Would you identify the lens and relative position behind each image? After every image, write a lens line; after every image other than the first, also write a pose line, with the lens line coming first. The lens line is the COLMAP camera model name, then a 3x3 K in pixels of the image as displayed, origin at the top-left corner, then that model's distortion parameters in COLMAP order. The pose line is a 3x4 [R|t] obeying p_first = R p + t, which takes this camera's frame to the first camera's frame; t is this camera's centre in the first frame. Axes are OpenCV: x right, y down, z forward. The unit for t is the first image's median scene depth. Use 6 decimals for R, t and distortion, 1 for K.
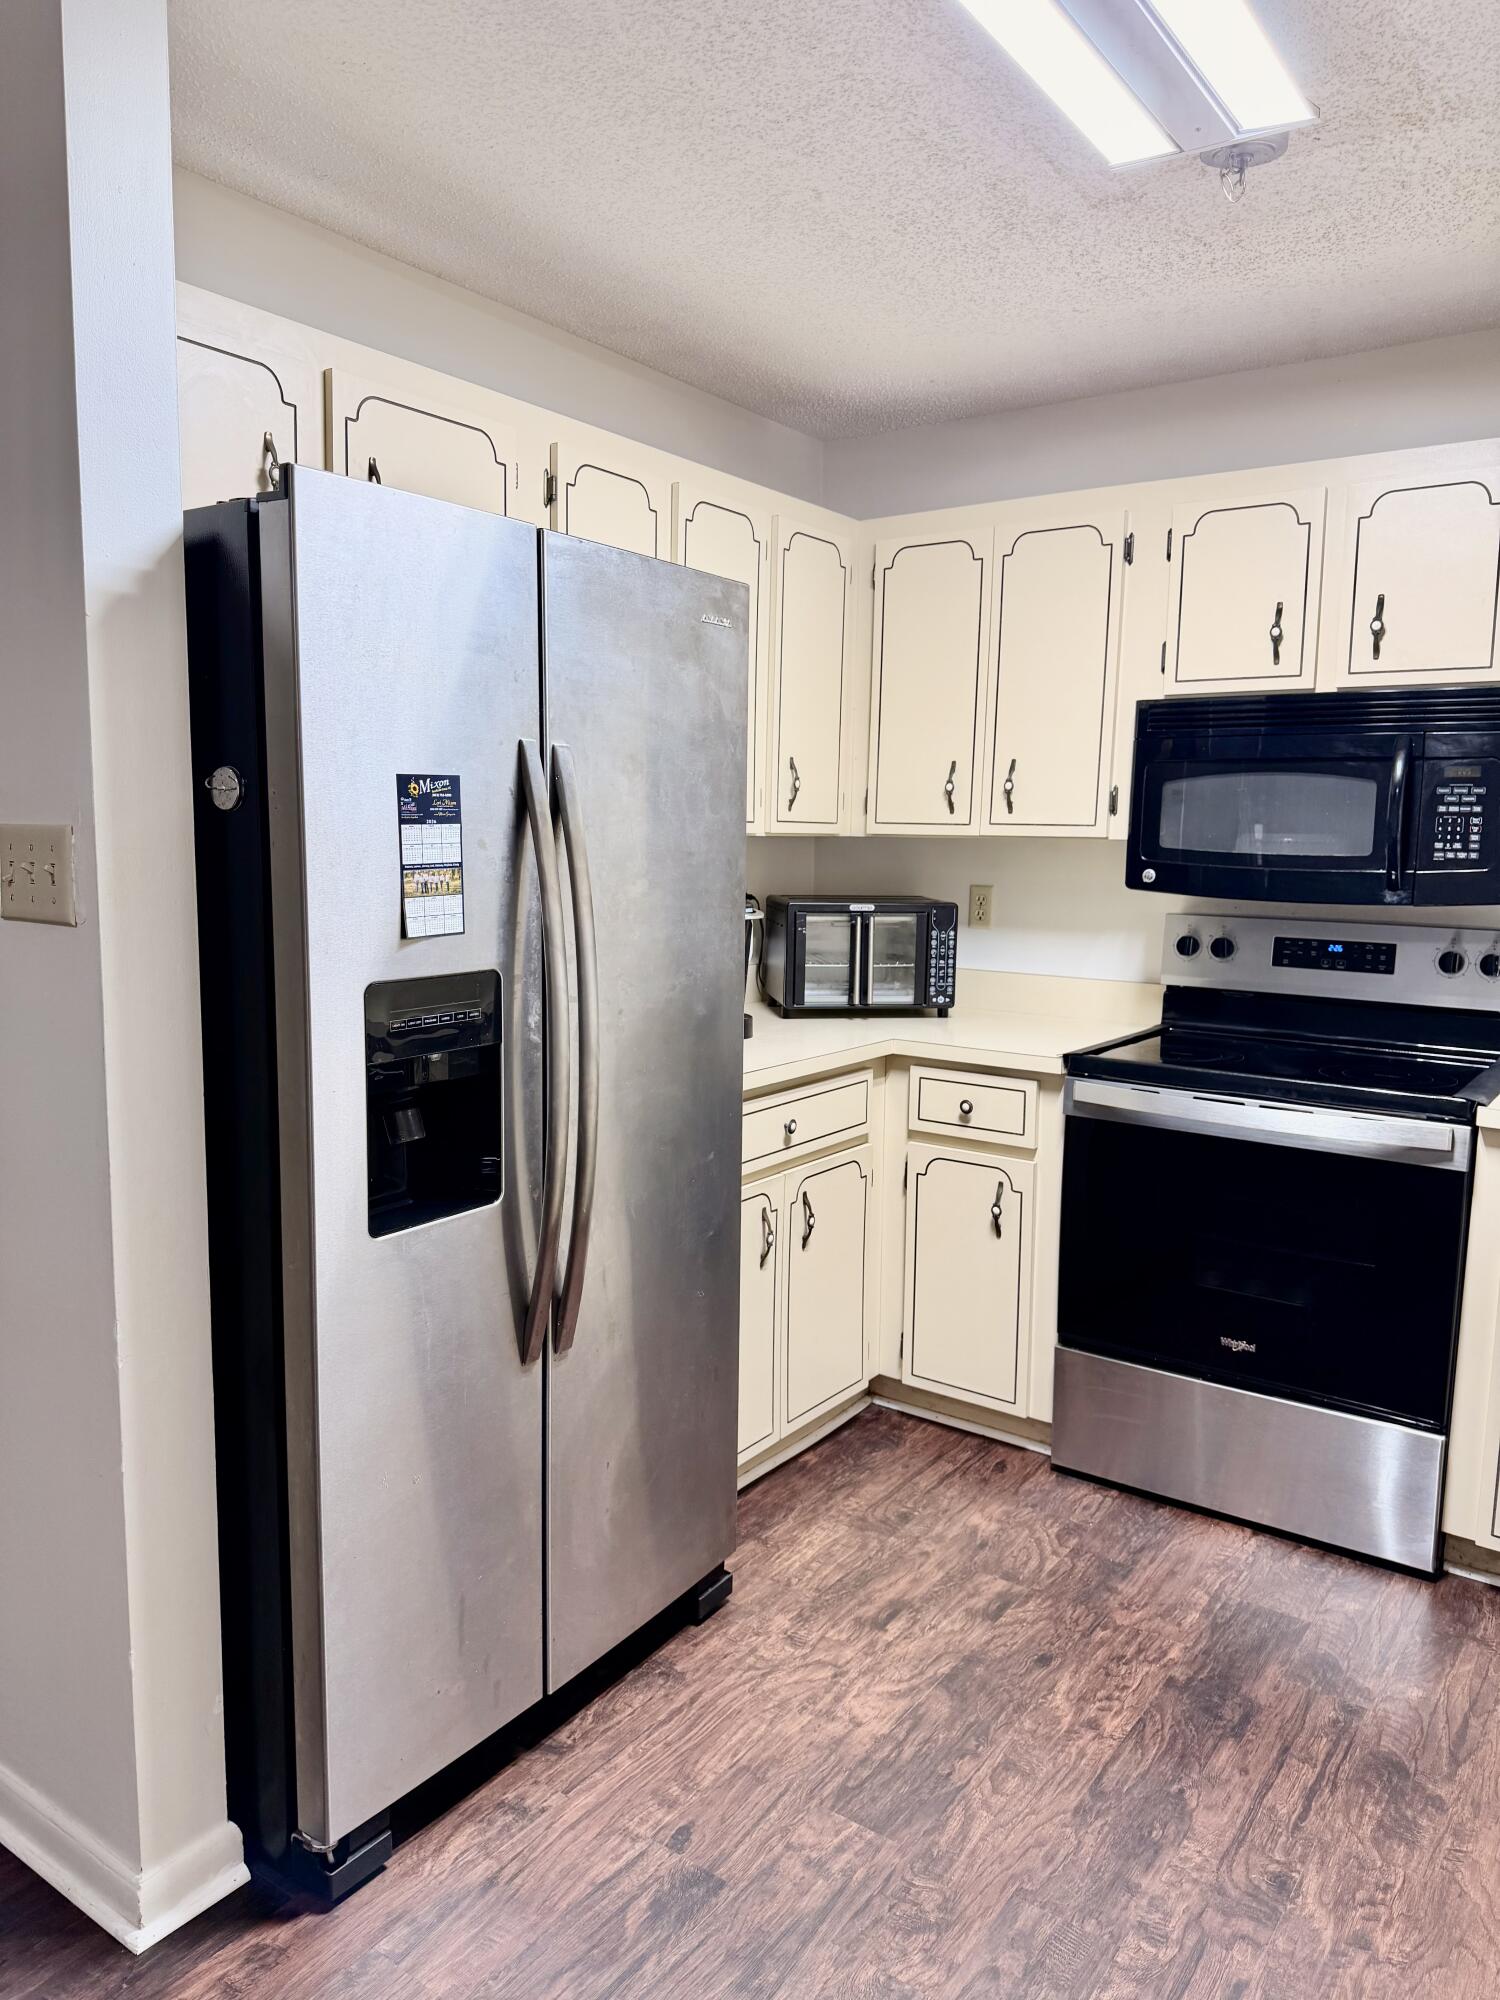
lens RADIAL K [[1388.9, 0, 736.2], [0, 1388.9, 966.1], [0, 0, 1]] dist [0.005600, -0.008085]
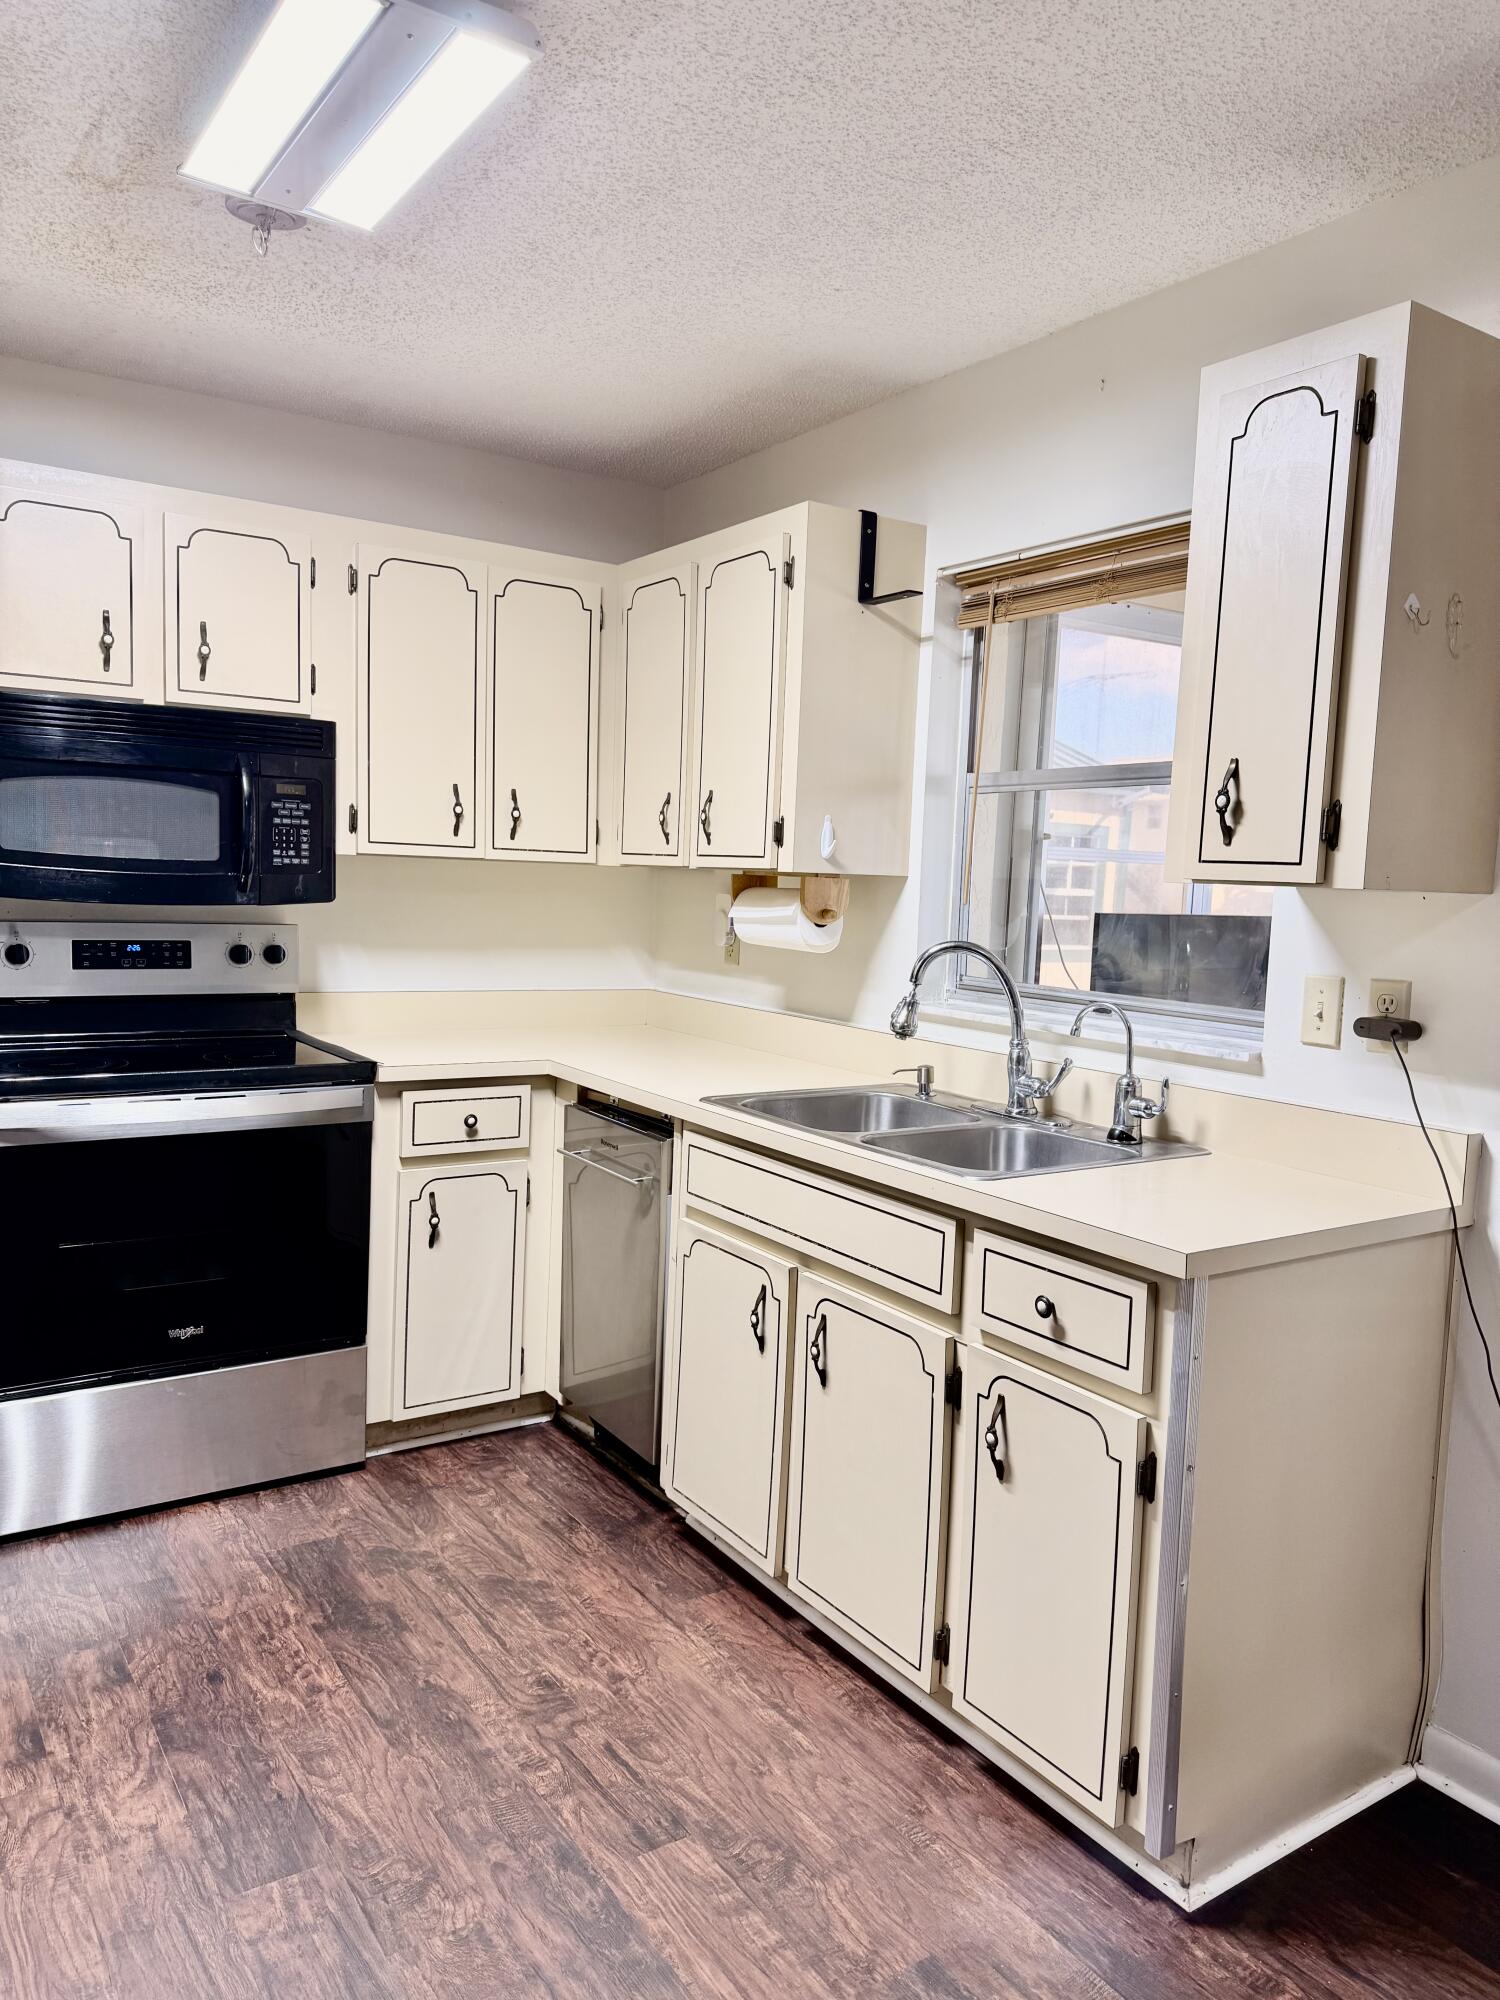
lens RADIAL K [[1388.9, 0, 736.2], [0, 1388.9, 966.1], [0, 0, 1]] dist [0.005600, -0.008085]
pose [[0.377557, -0.065471, 0.923669, -0.558795], [0.061891, 0.997051, 0.045374, -0.028435], [-0.923916, 0.040036, 0.380495, 0.282857]]
